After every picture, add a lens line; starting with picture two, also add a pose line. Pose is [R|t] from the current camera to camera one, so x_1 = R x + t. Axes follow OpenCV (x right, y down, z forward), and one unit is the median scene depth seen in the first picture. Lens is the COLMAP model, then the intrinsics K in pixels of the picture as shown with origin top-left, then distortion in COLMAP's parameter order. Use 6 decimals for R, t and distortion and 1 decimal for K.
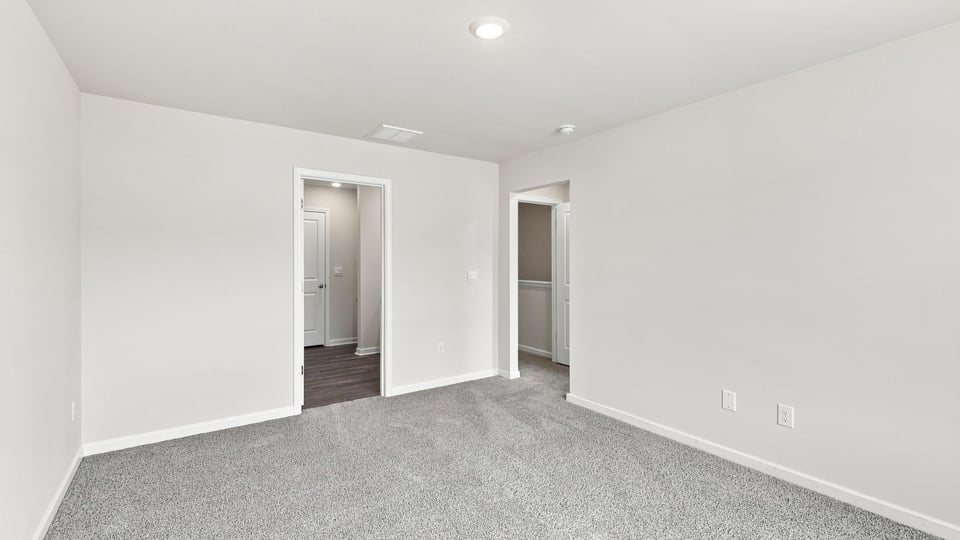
lens RADIAL K [[412.4, 0, 476.4], [0, 412.4, 261.8], [0, 0, 1]] dist [0.001376, 0.000033]
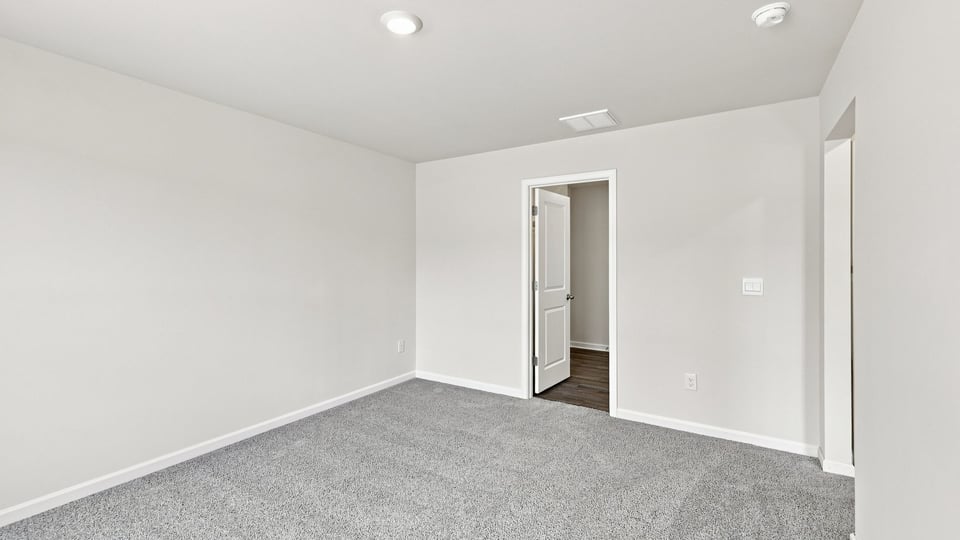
lens RADIAL K [[412.4, 0, 476.4], [0, 412.4, 261.8], [0, 0, 1]] dist [0.001376, 0.000033]
pose [[0.384732, 0.001400, -0.923027, 0.491290], [0.001118, 0.999997, 0.001983, -0.006684], [0.923028, -0.001795, 0.384729, 0.395018]]
